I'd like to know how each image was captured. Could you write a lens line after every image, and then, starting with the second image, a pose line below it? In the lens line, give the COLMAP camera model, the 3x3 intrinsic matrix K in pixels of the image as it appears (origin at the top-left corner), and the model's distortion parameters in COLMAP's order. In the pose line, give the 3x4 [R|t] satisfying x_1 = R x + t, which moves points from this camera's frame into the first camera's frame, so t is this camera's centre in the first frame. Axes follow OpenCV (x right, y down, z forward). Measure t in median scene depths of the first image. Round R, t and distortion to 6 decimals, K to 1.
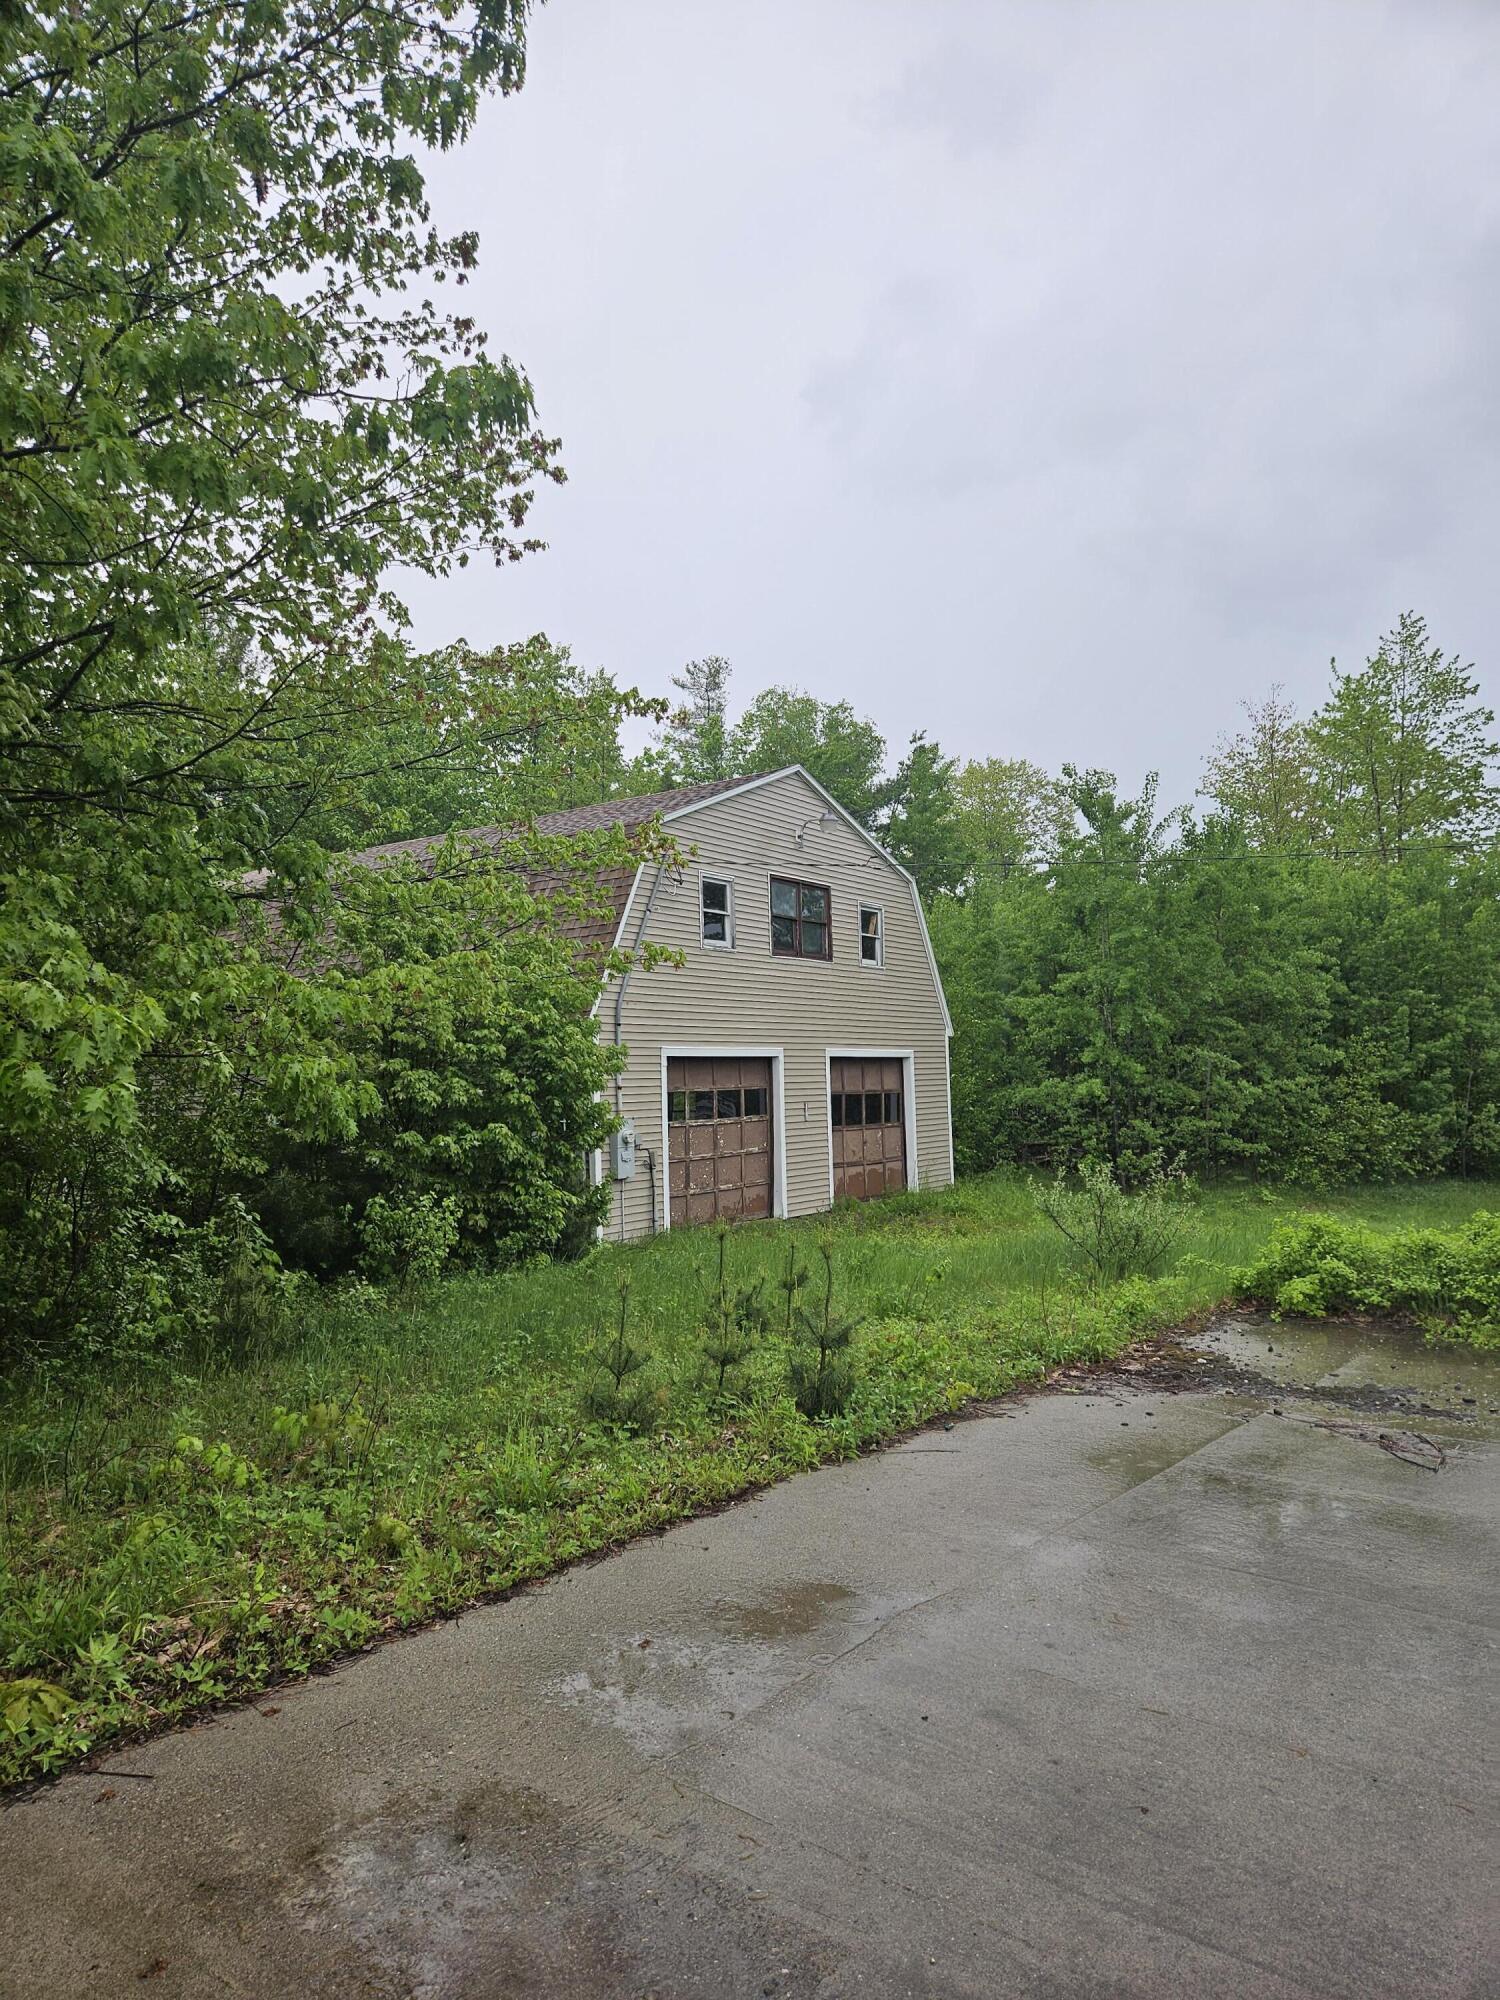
lens RADIAL K [[1292.9, 0, 750.0], [0, 1292.9, 1000.0], [0, 0, 1]] dist [0.093273, -0.100146]
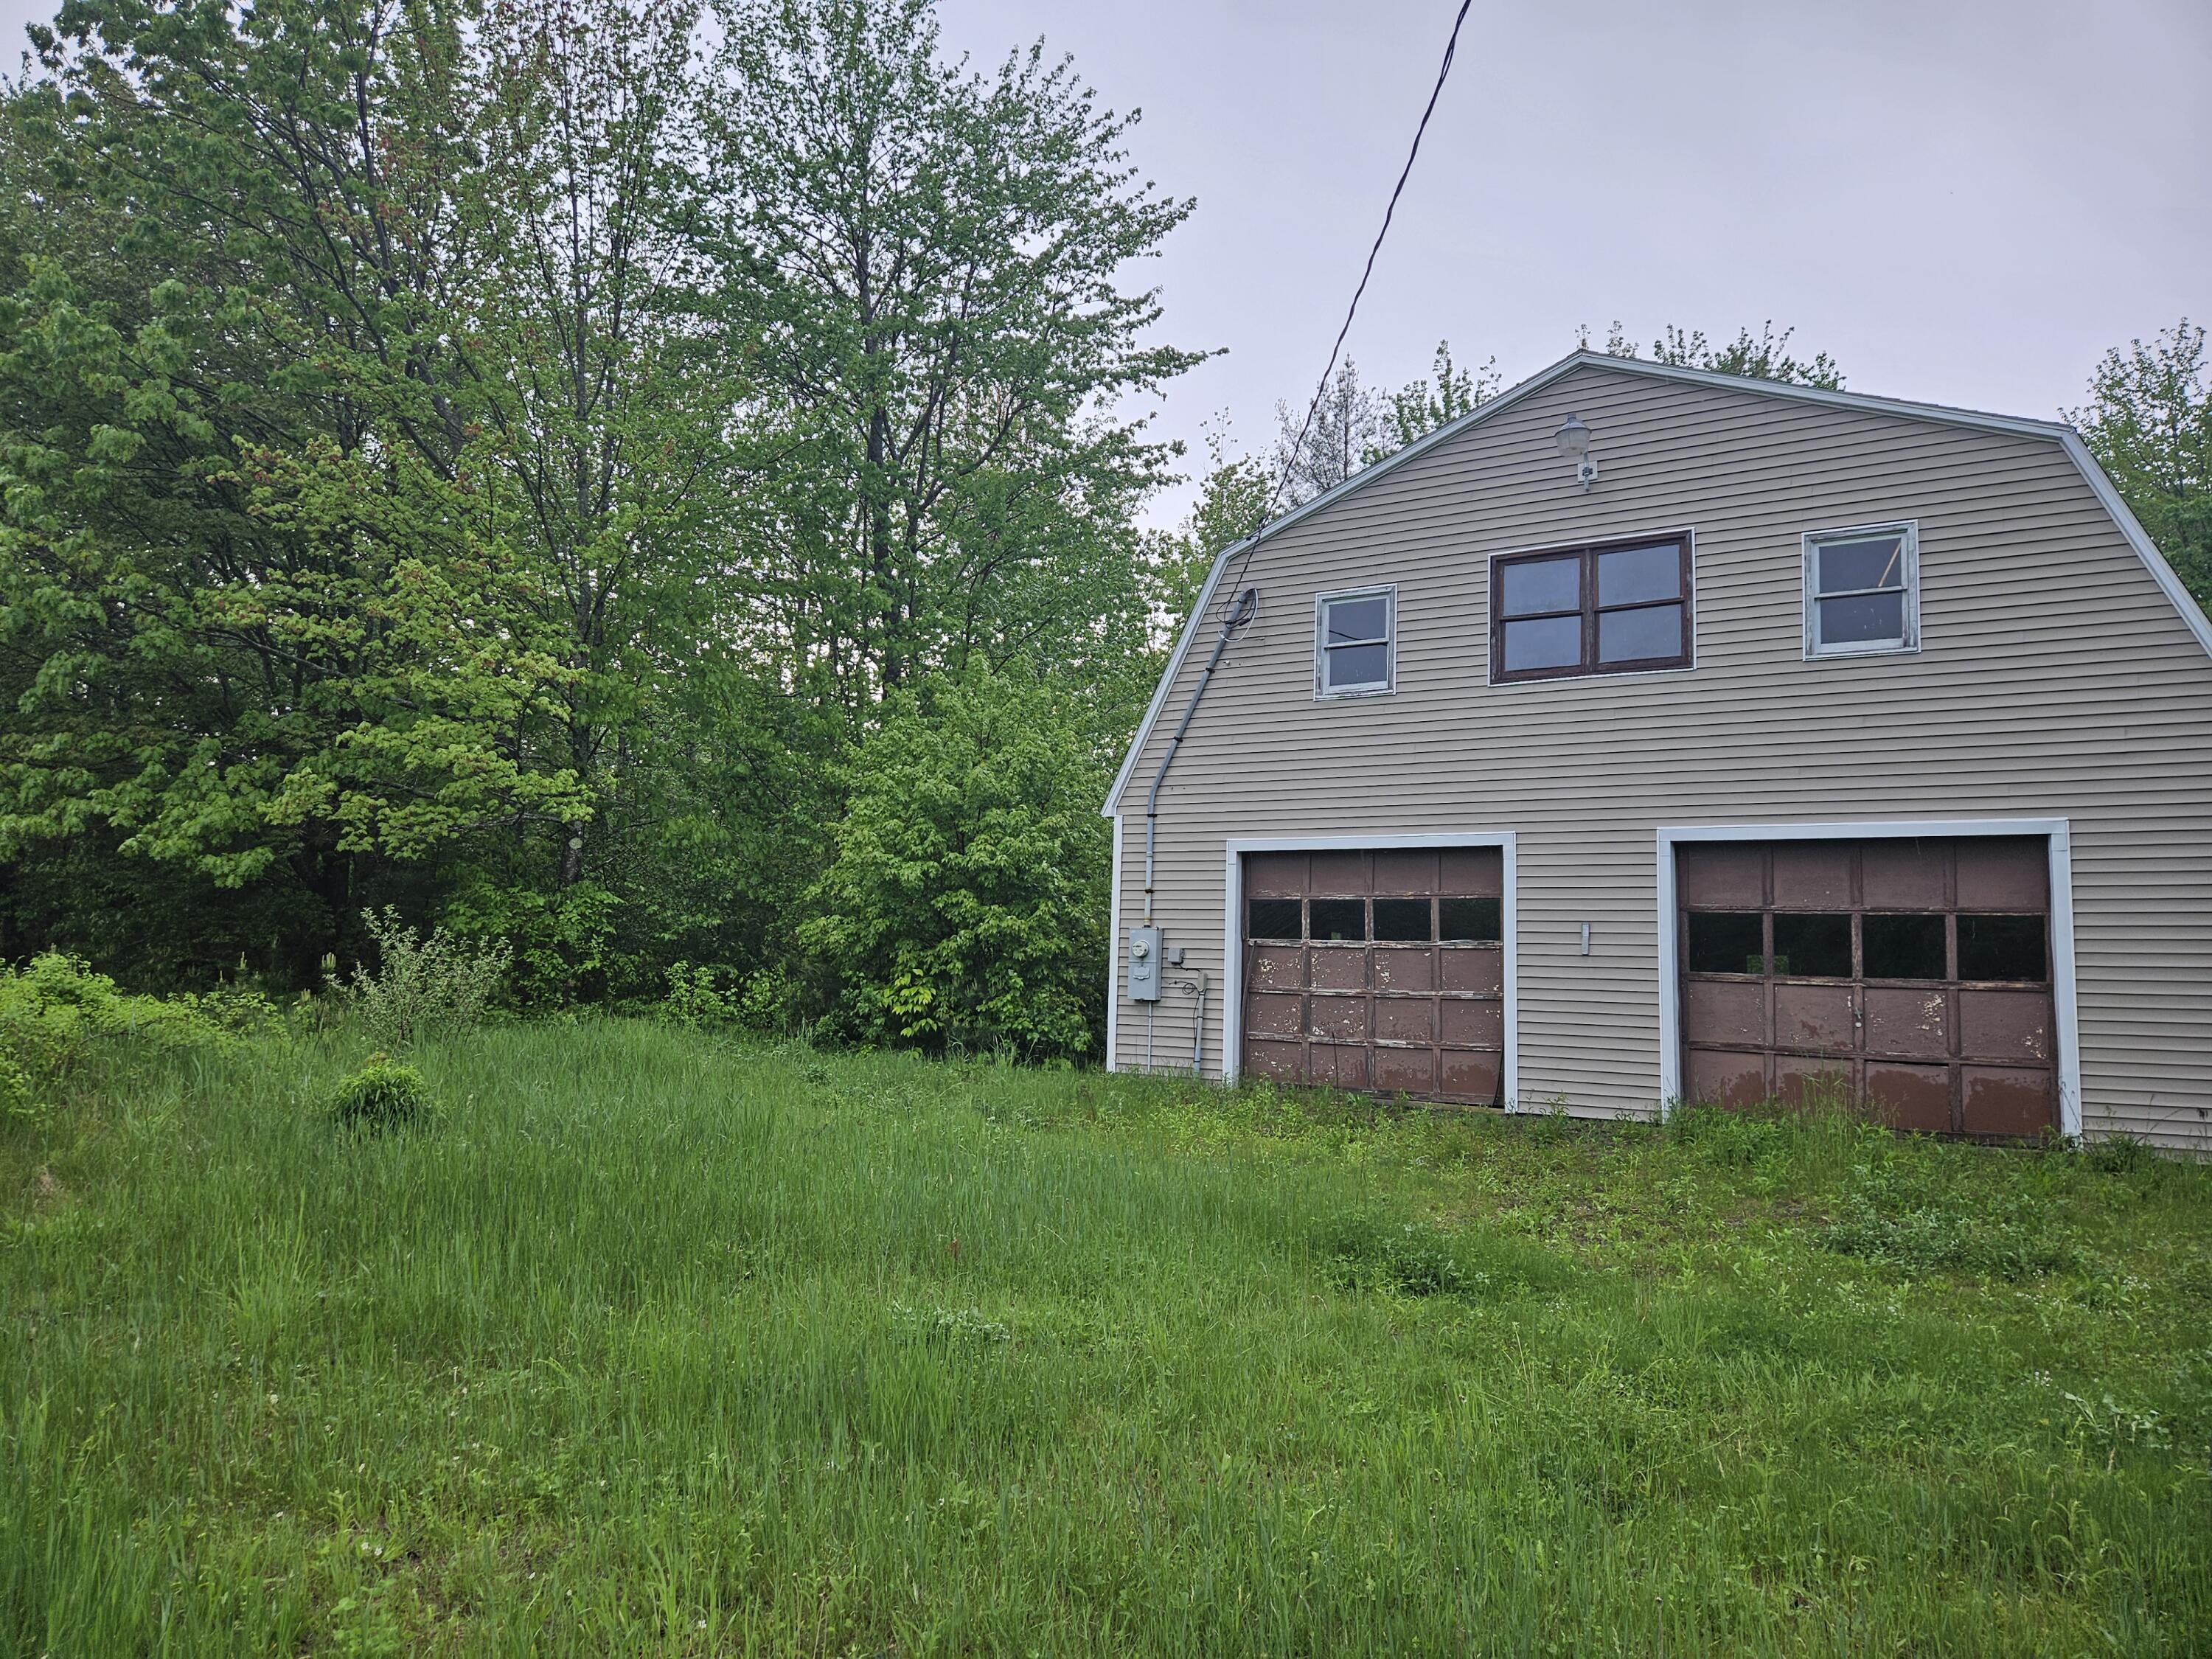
lens RADIAL K [[1430.0, 0, 1106.0], [0, 1430.0, 829.5], [0, 0, 1]] dist [0.093273, -0.100146]
pose [[0.099886, -0.076495, -0.992054, 0.695354], [0.034238, 0.996714, -0.073407, 0.080421], [0.994410, -0.026634, 0.102177, 0.750682]]
